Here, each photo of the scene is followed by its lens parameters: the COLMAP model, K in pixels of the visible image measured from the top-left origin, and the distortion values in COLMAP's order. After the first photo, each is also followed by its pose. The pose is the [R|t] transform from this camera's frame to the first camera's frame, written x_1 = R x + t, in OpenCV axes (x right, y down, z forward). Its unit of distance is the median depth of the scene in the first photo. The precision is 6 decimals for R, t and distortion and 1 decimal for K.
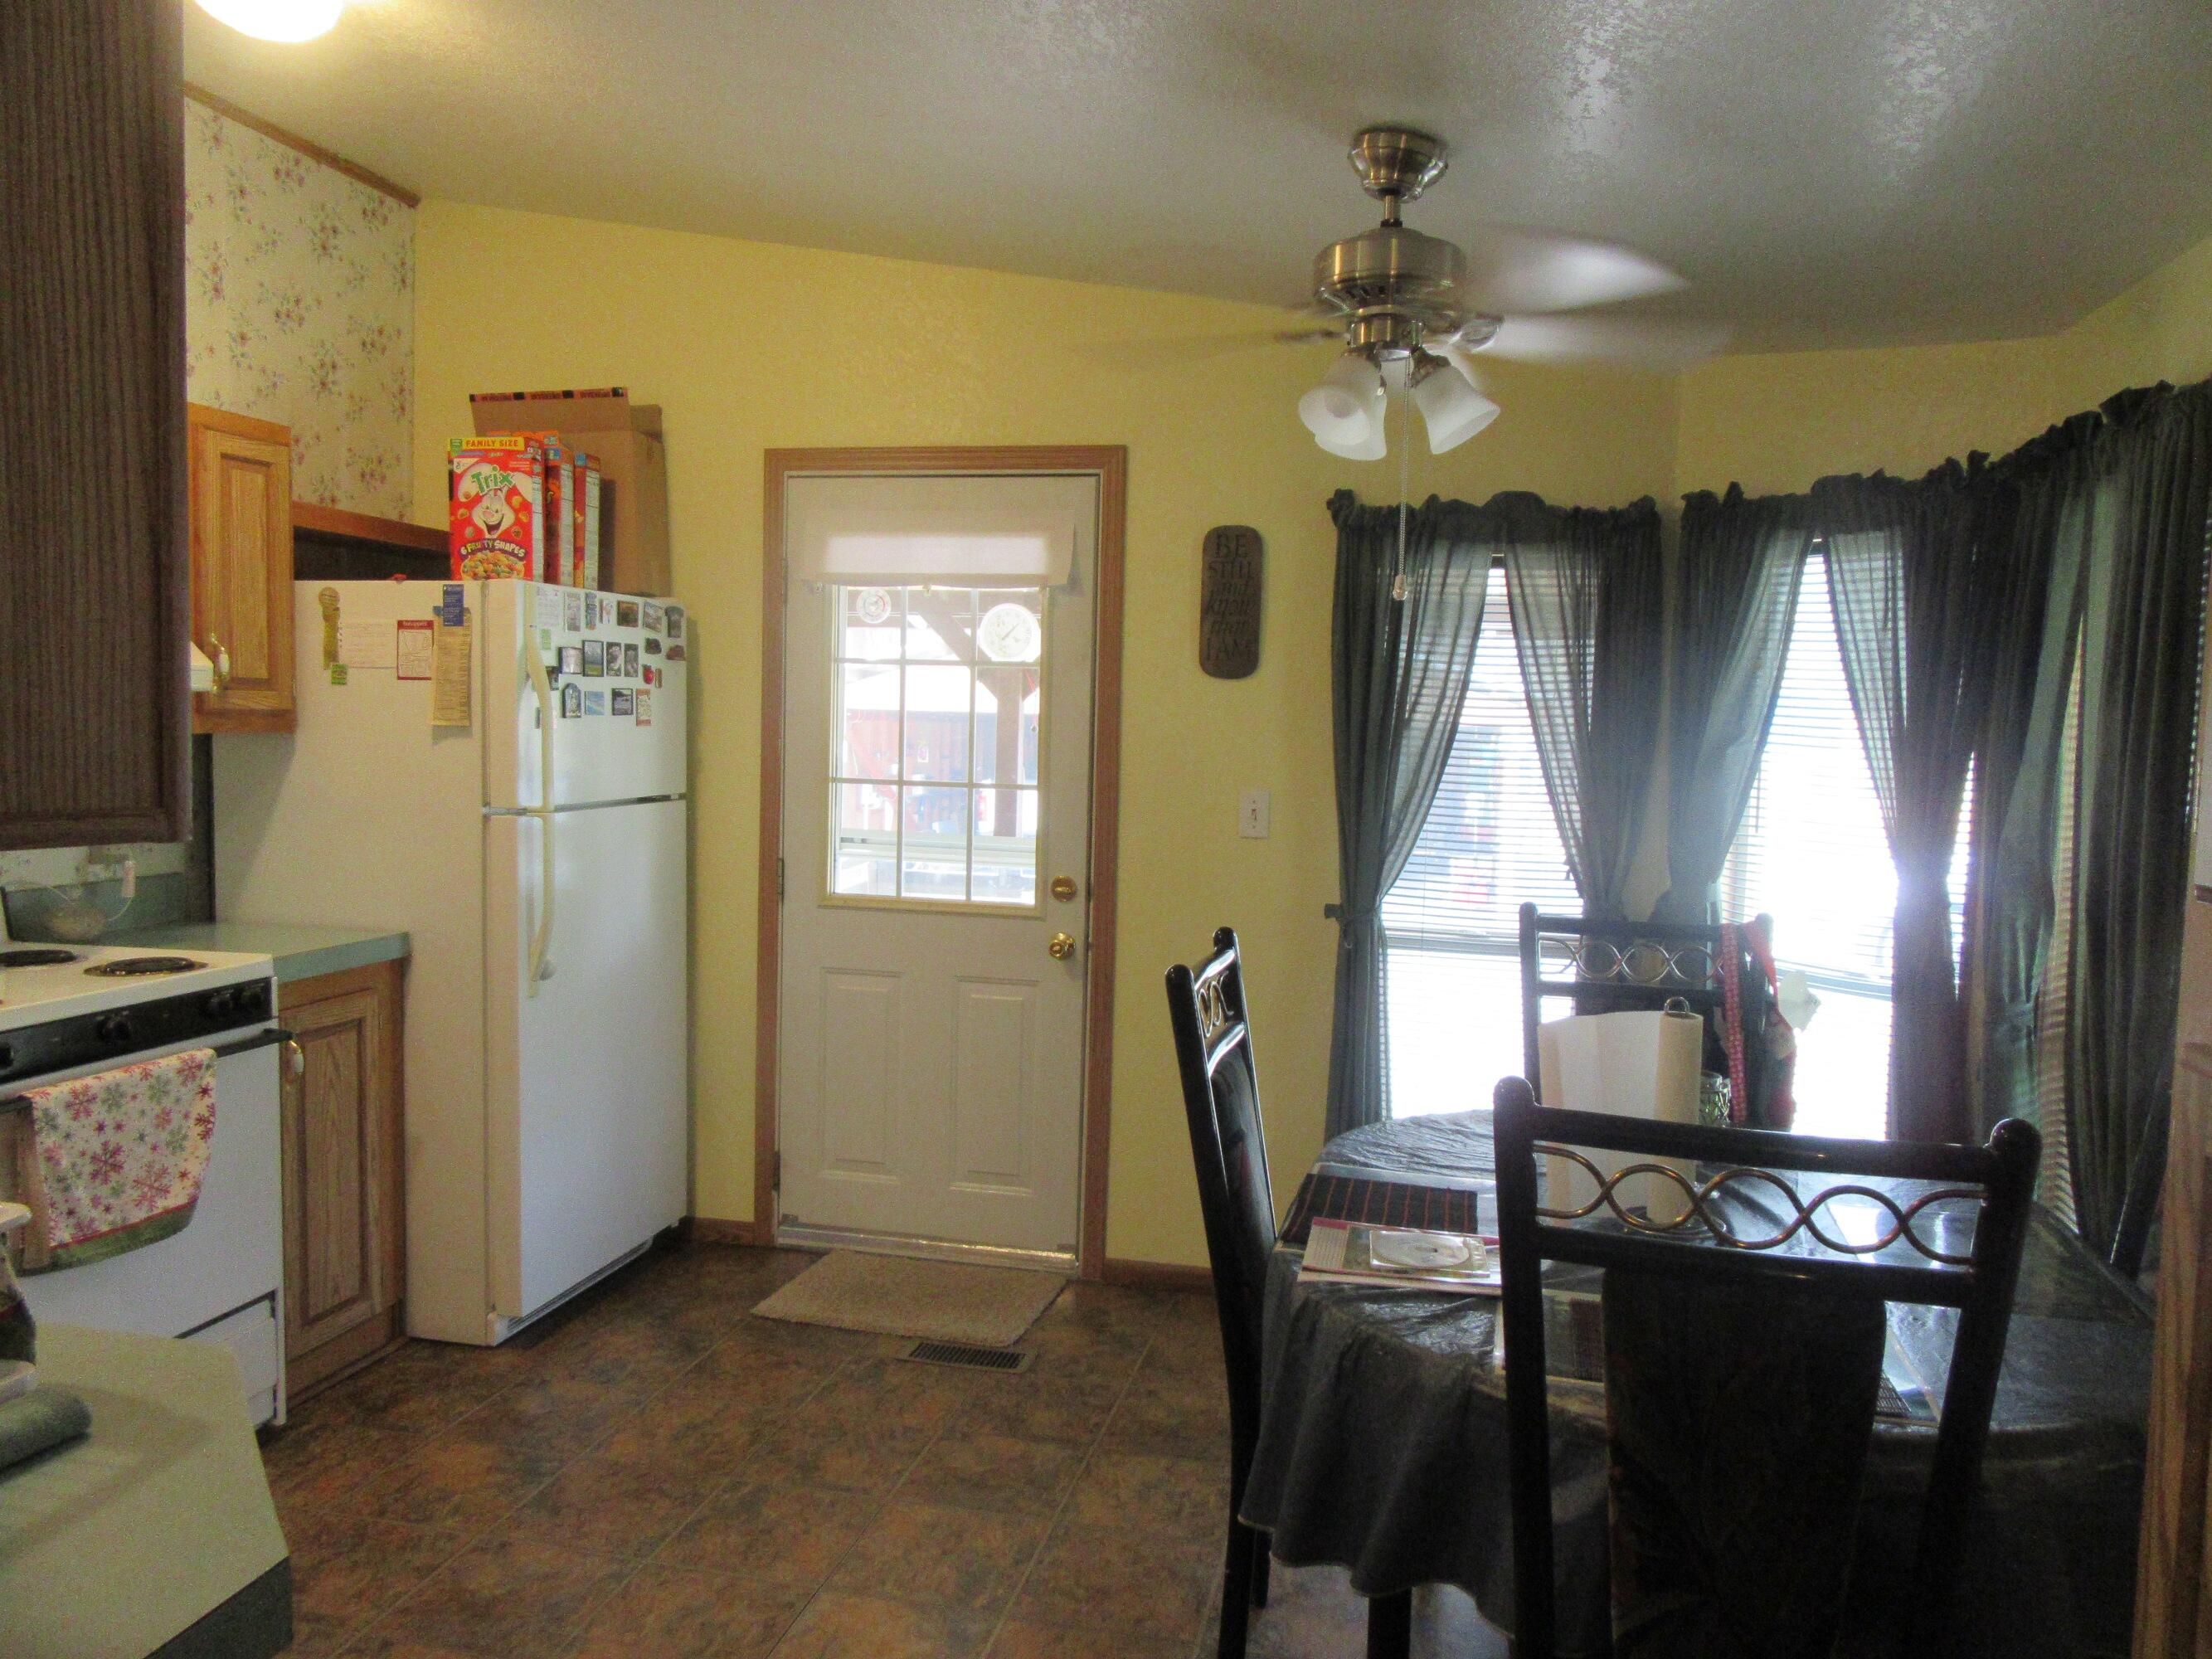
lens RADIAL K [[1646.0, 0, 1110.3], [0, 1646.0, 827.8], [0, 0, 1]] dist [0.000172, -0.002814]
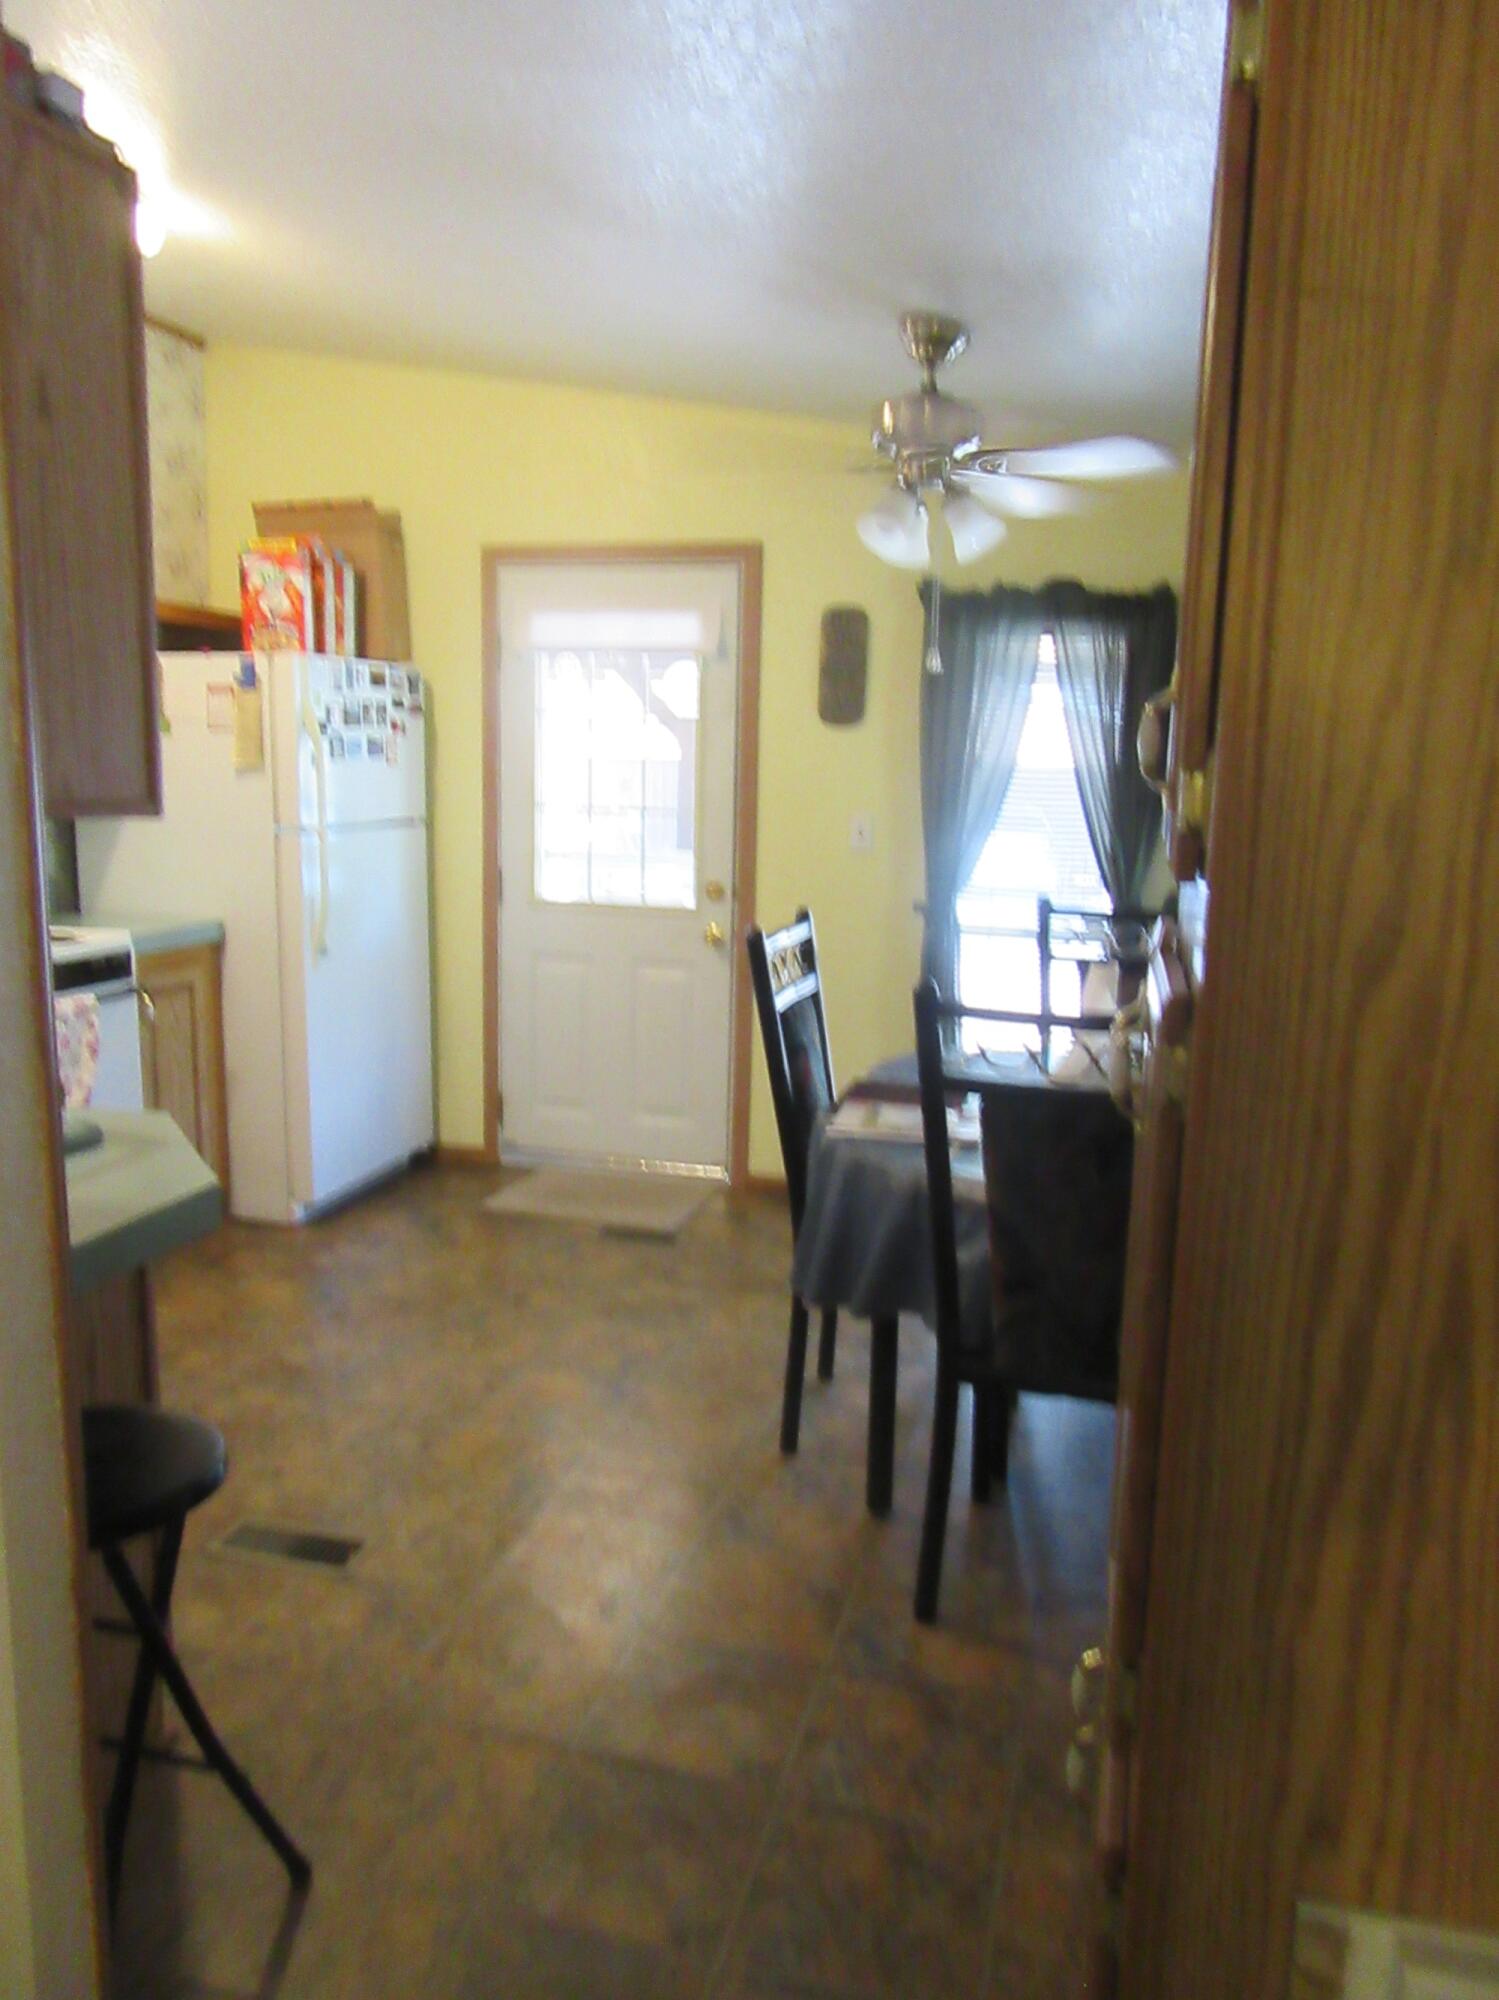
lens RADIAL K [[1488.2, 0, 749.5], [0, 1488.2, 1000.0], [0, 0, 1]] dist [0.000172, -0.002814]
pose [[0.998904, 0.003596, -0.046663, 0.057785], [0.000744, 0.995697, 0.092668, 0.014538], [0.046795, -0.092601, 0.994603, -0.187106]]
